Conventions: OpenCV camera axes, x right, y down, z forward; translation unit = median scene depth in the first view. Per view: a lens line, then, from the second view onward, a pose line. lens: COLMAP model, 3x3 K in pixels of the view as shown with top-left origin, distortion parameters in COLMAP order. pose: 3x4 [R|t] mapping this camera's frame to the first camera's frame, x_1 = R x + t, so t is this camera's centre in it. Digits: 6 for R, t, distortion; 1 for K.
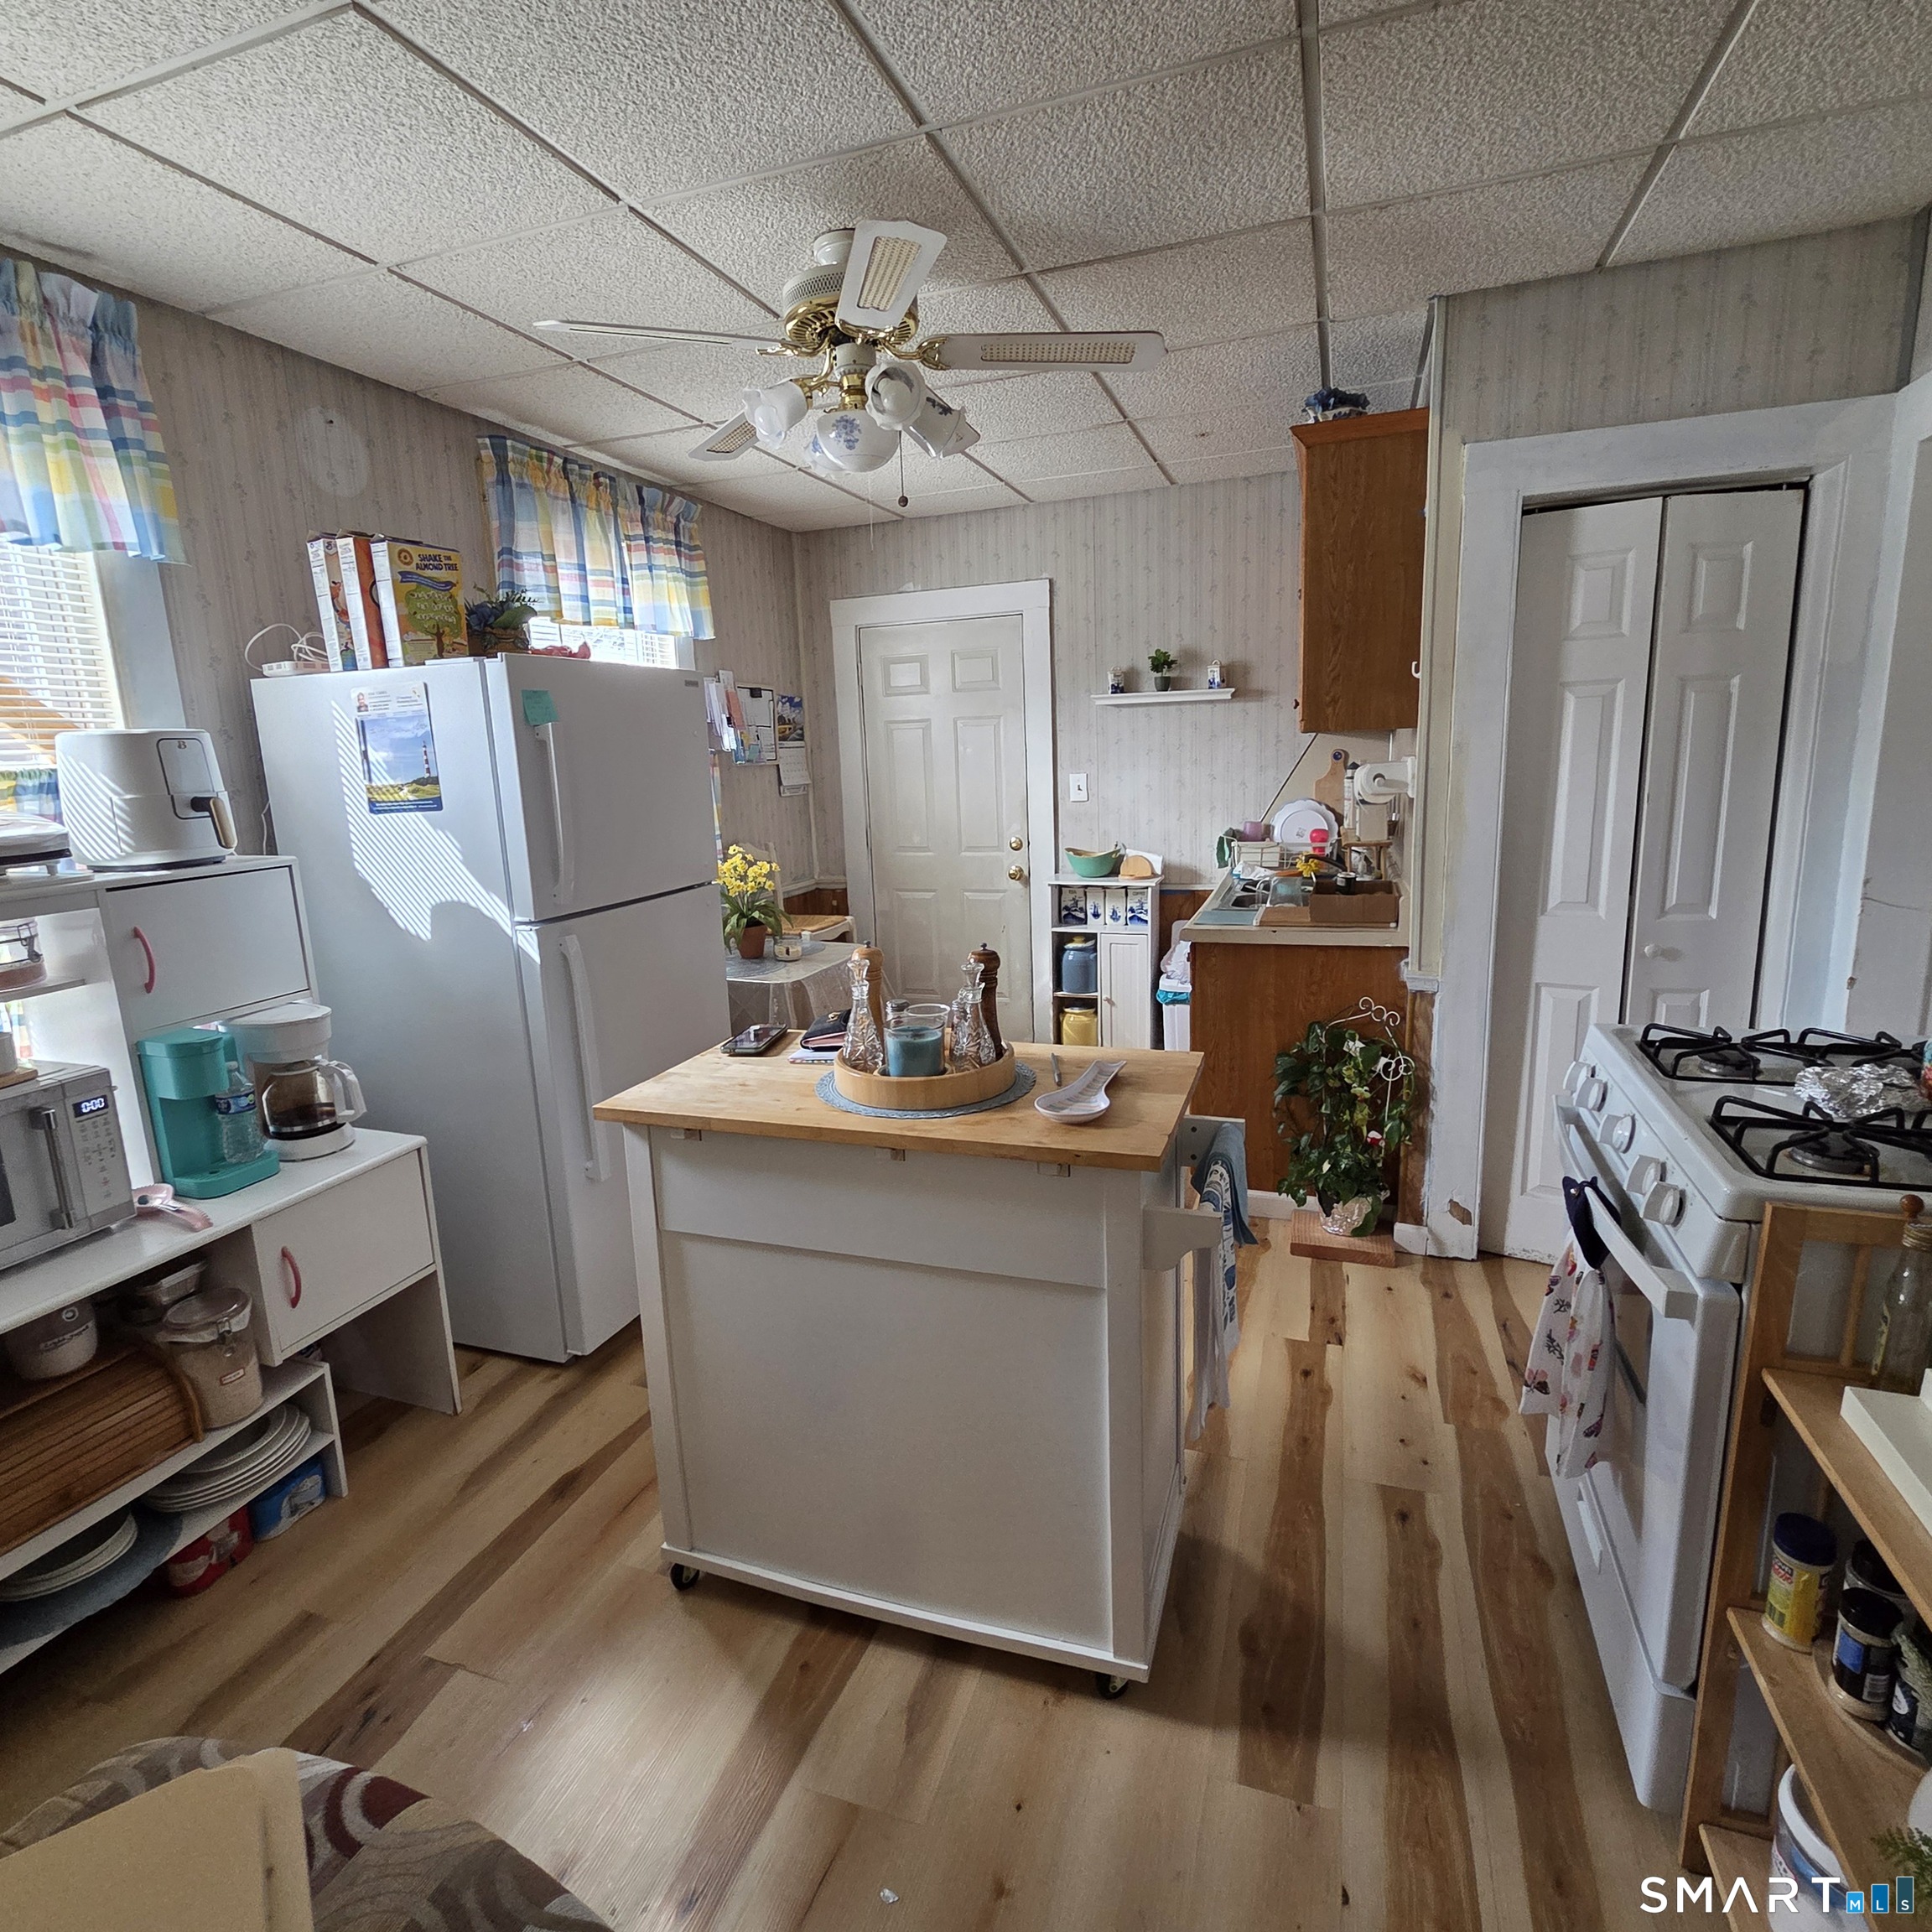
lens RADIAL K [[1059.0, 0, 966.1], [0, 1059.0, 965.0], [0, 0, 1]] dist [0.005370, 0.000303]
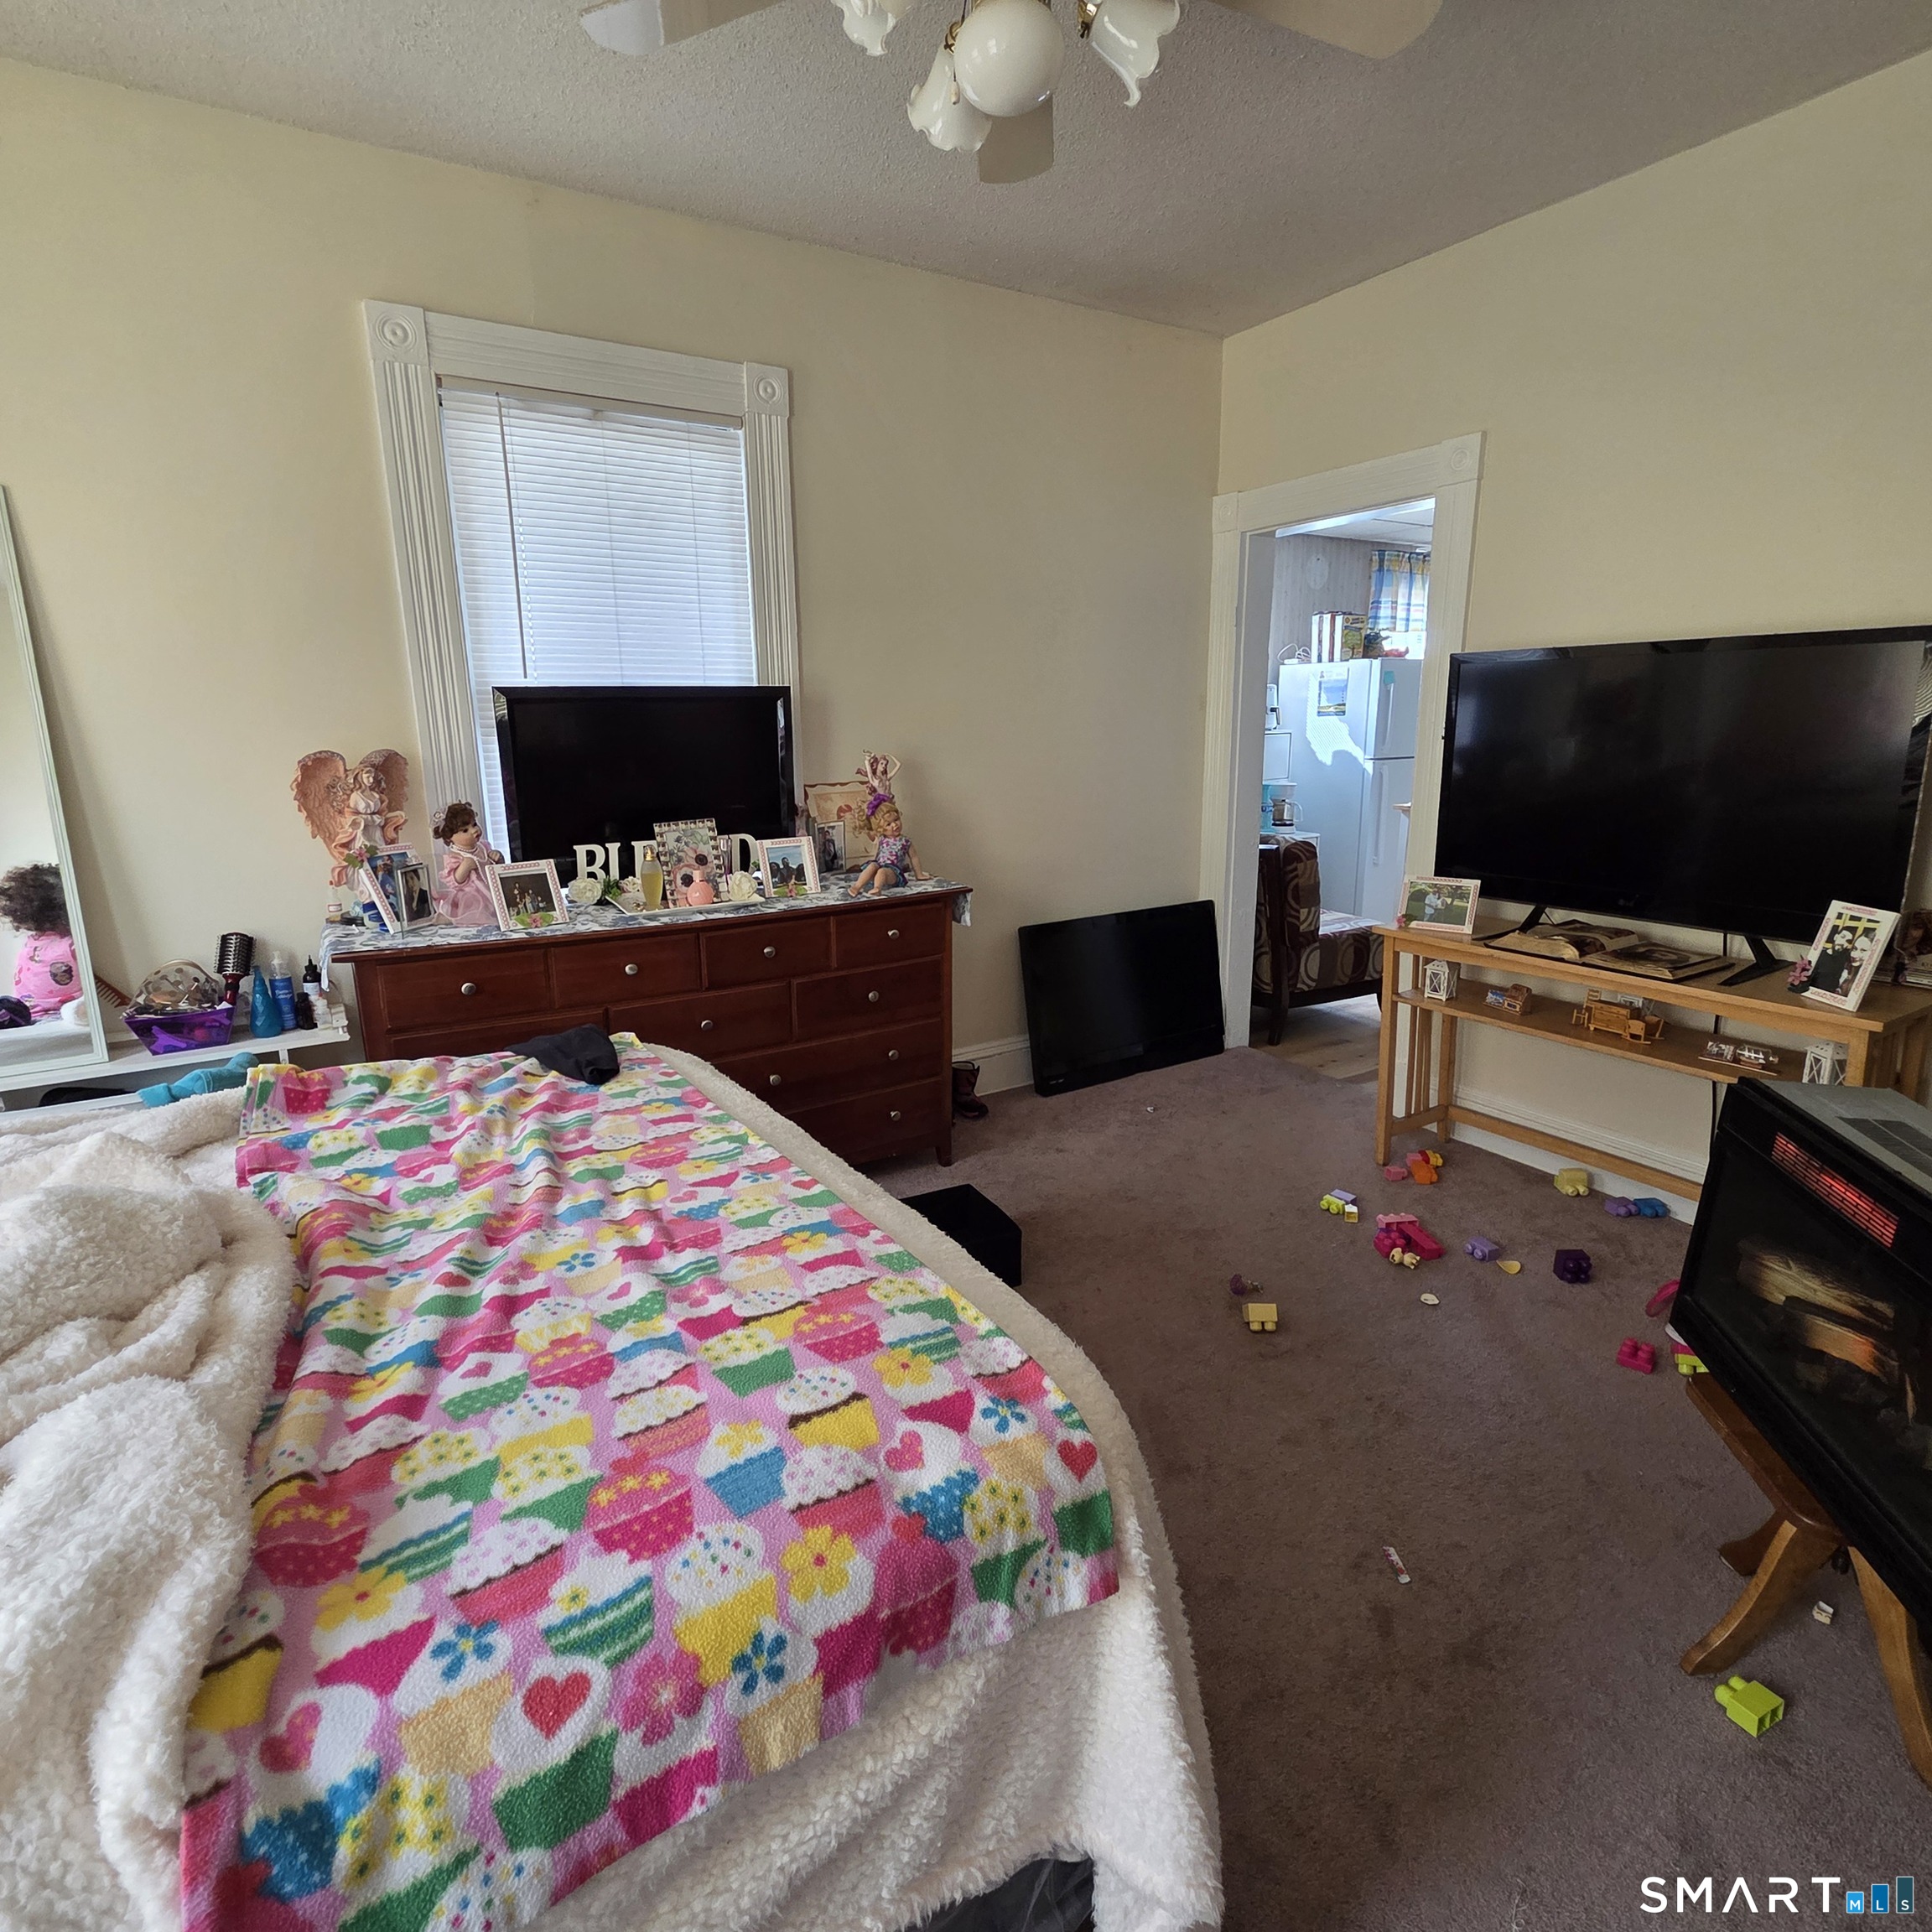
lens RADIAL K [[1059.0, 0, 964.9], [0, 1059.0, 963.7], [0, 0, 1]] dist [0.005370, 0.000303]
pose [[0.779894, 0.168371, -0.602840, 0.474830], [-0.141516, 0.985633, 0.092205, 0.357693], [0.609703, 0.013401, 0.792516, -1.685568]]
